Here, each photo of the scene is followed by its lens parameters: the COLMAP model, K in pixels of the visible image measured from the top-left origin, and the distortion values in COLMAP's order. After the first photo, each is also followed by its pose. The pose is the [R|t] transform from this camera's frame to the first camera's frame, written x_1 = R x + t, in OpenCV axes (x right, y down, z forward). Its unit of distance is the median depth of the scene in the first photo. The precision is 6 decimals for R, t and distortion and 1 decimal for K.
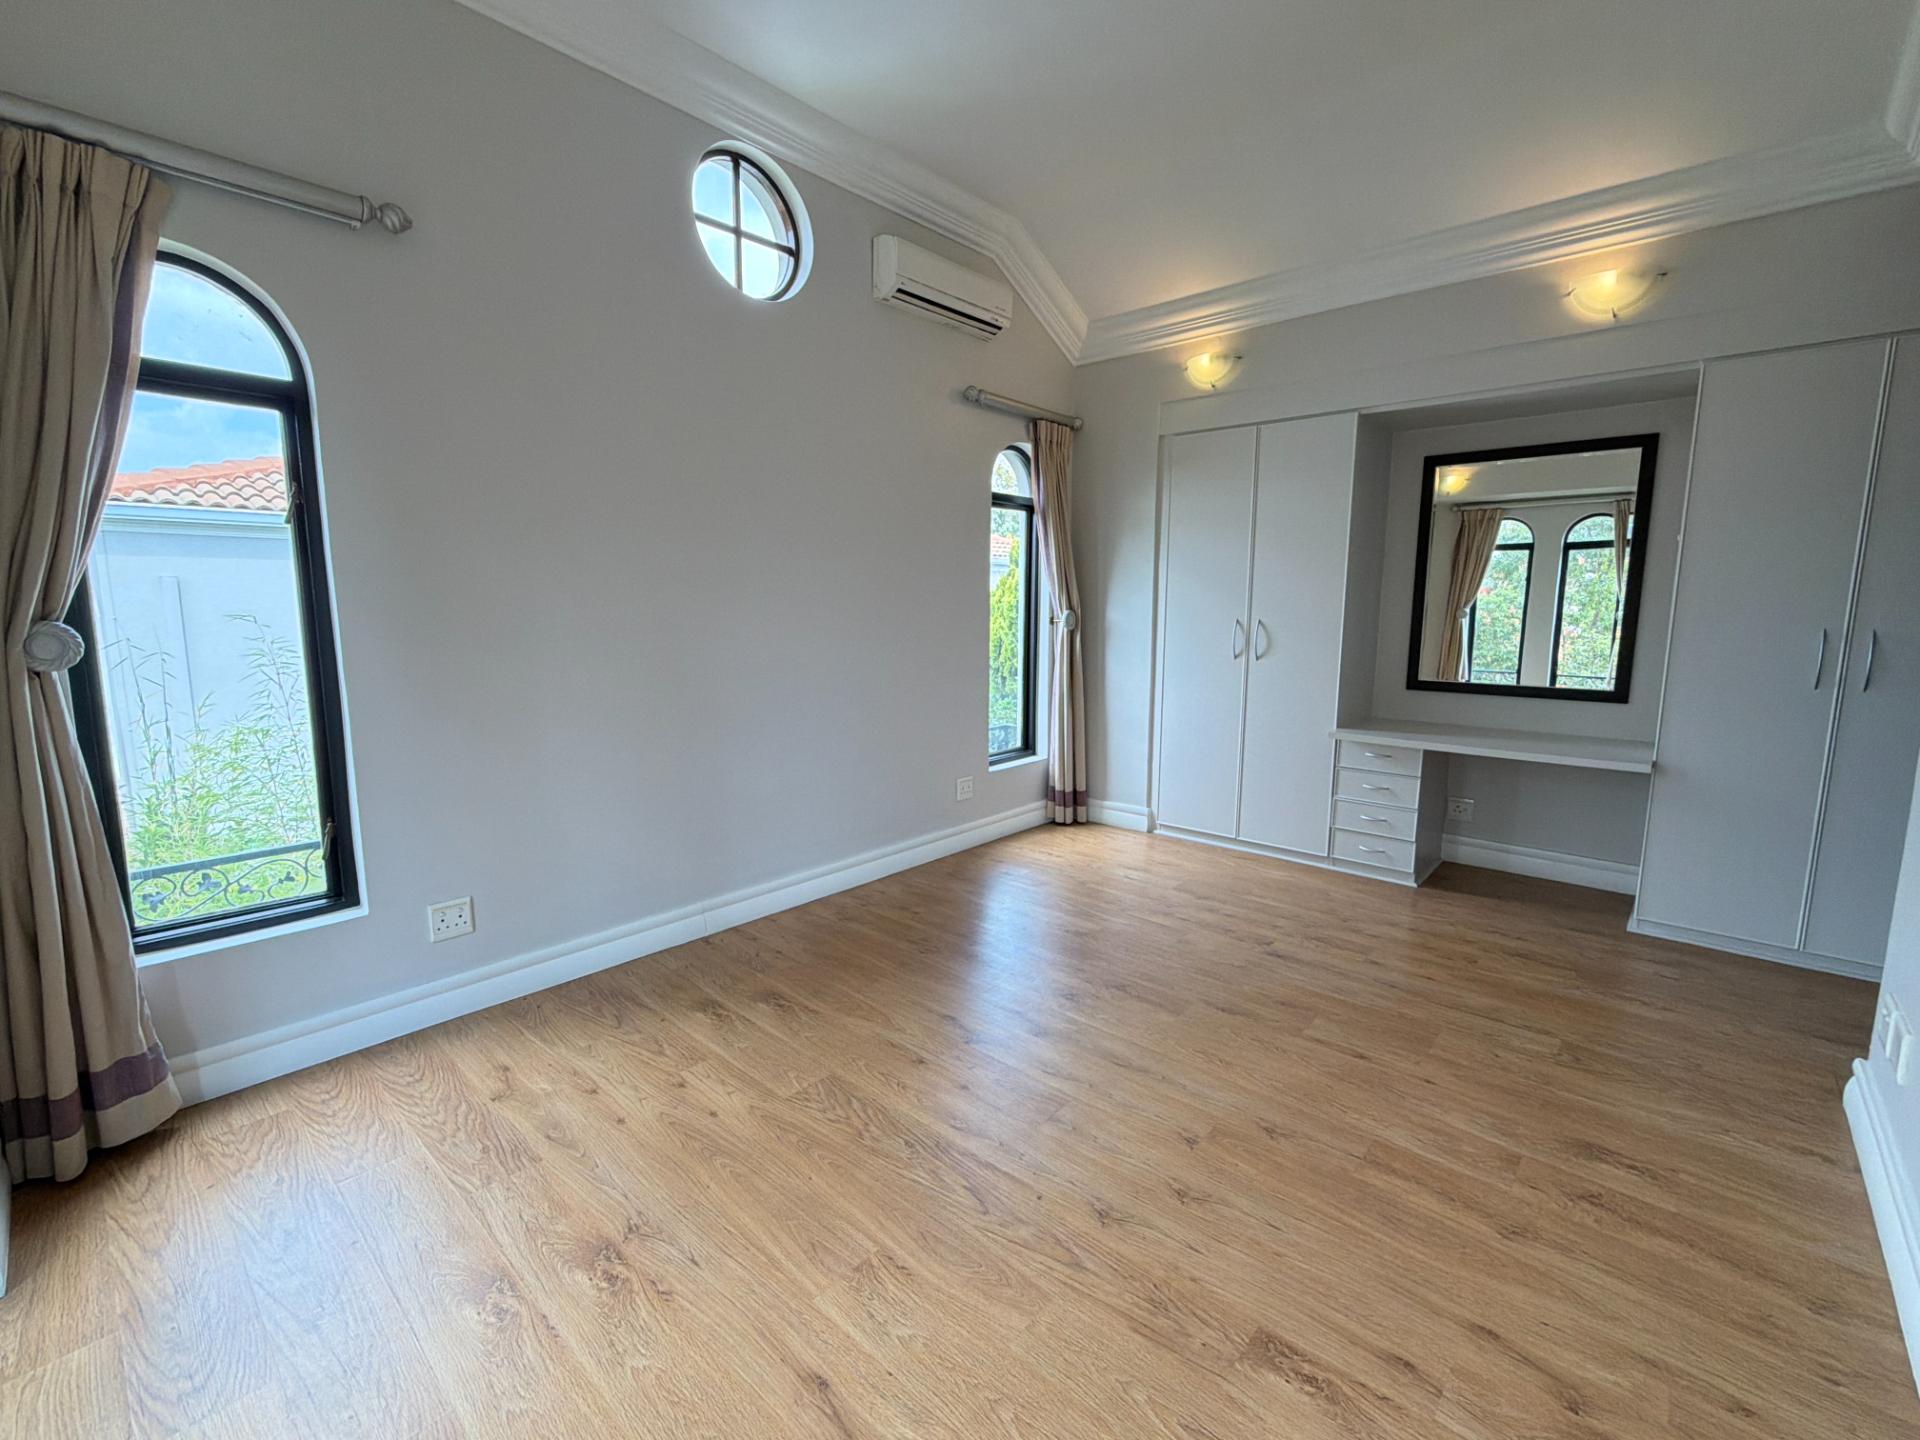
lens RADIAL K [[831.0, 0, 959.2], [0, 831.0, 721.5], [0, 0, 1]] dist [0.000869, 0.000579]
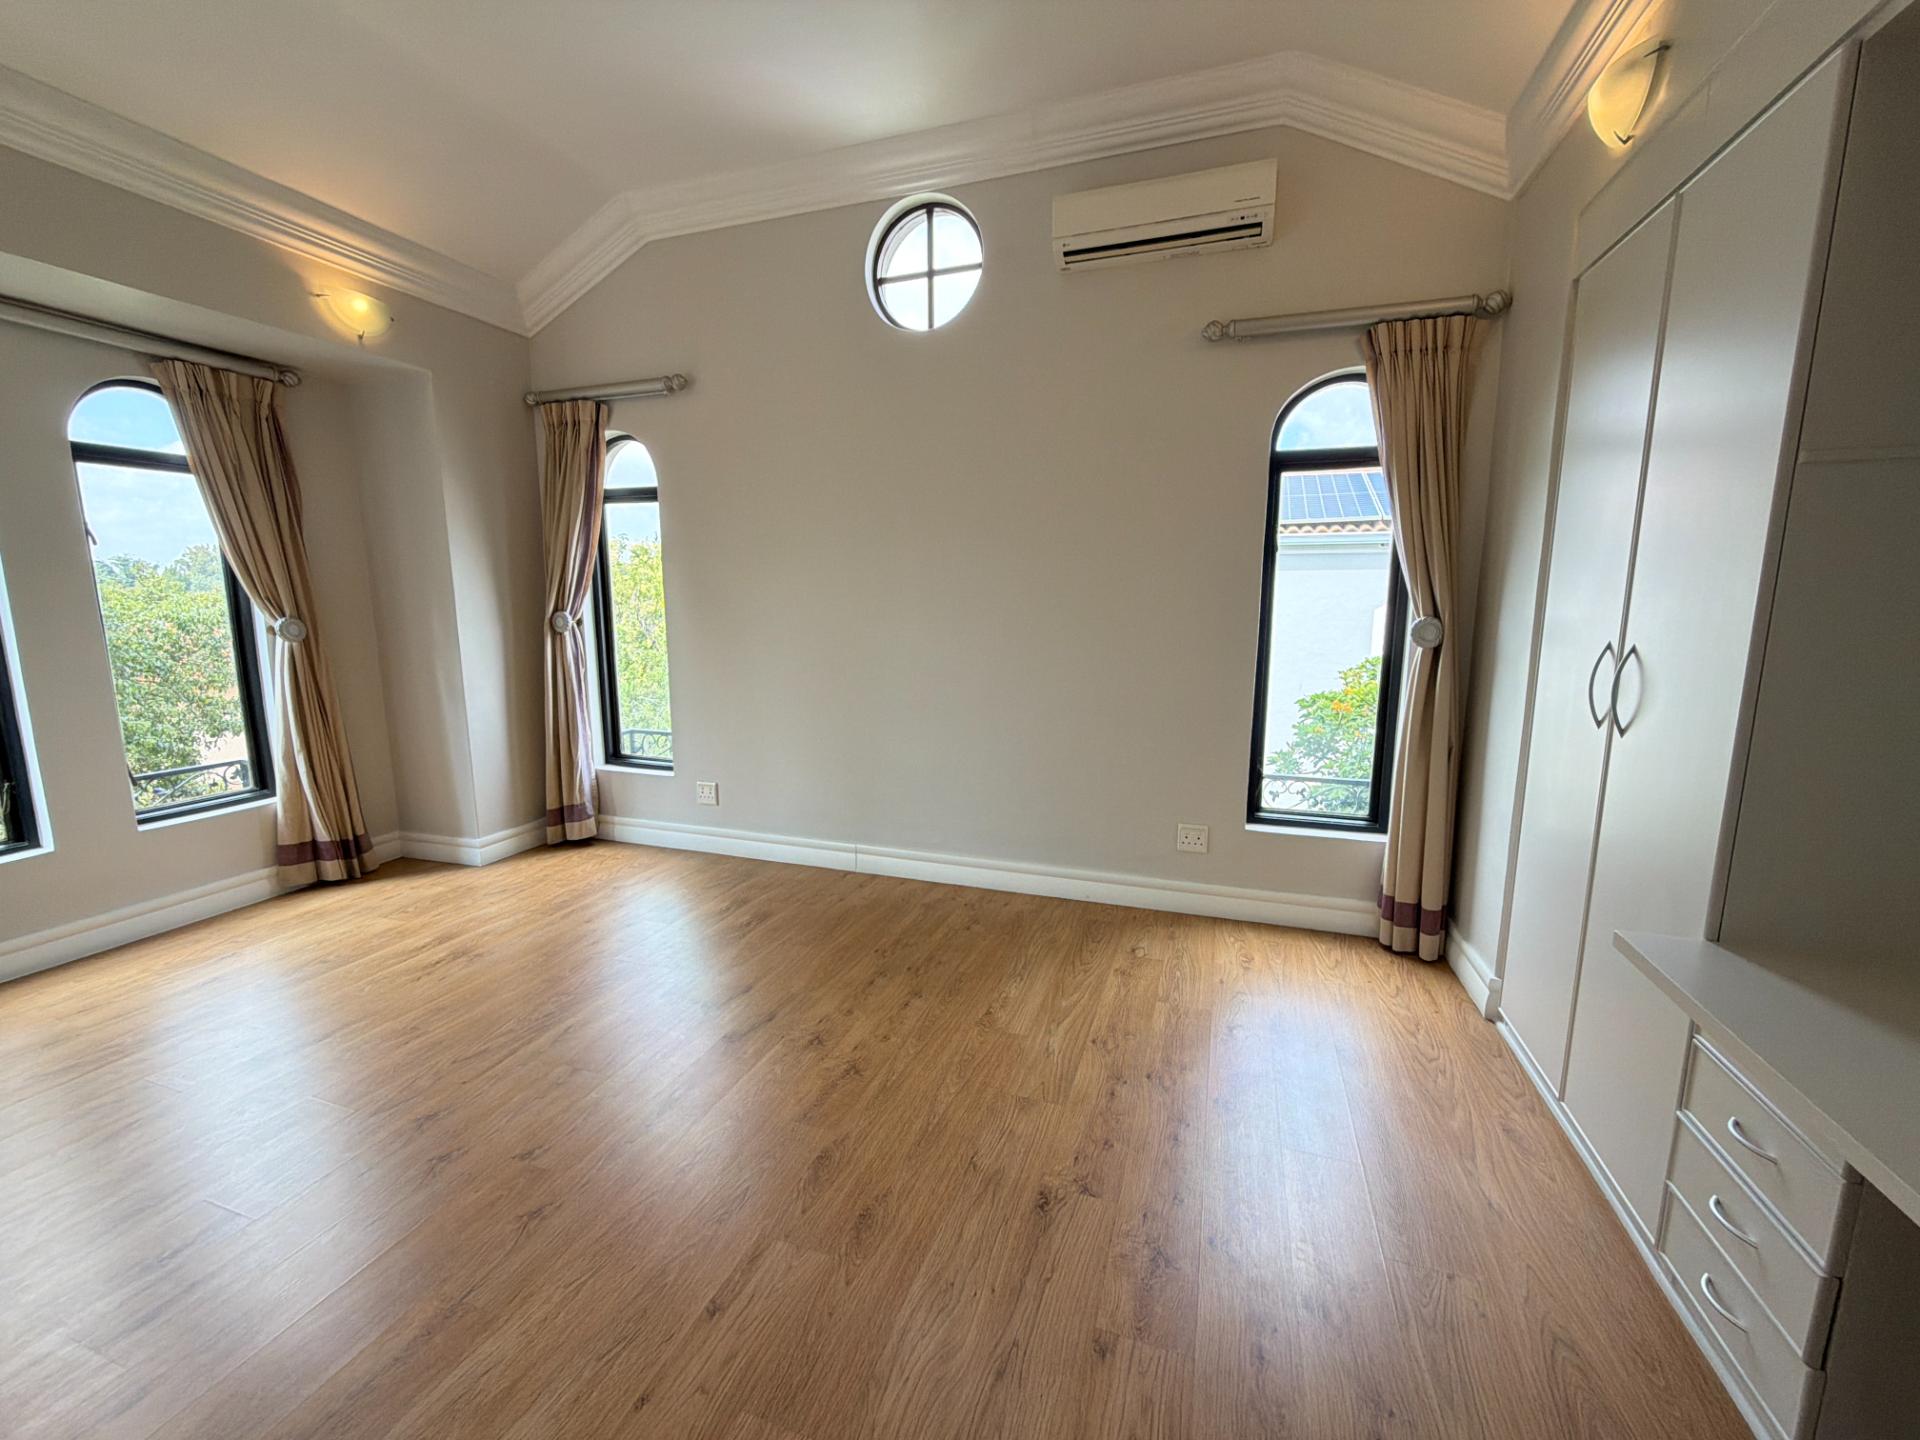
lens RADIAL K [[766.8, 0, 957.9], [0, 766.8, 717.5], [0, 0, 1]] dist [-0.000079, 0.000052]
pose [[0.387355, 0.140082, -0.911226, 0.703646], [-0.130974, 0.986726, 0.096012, -0.091737], [0.912580, 0.082156, 0.400560, 0.606200]]
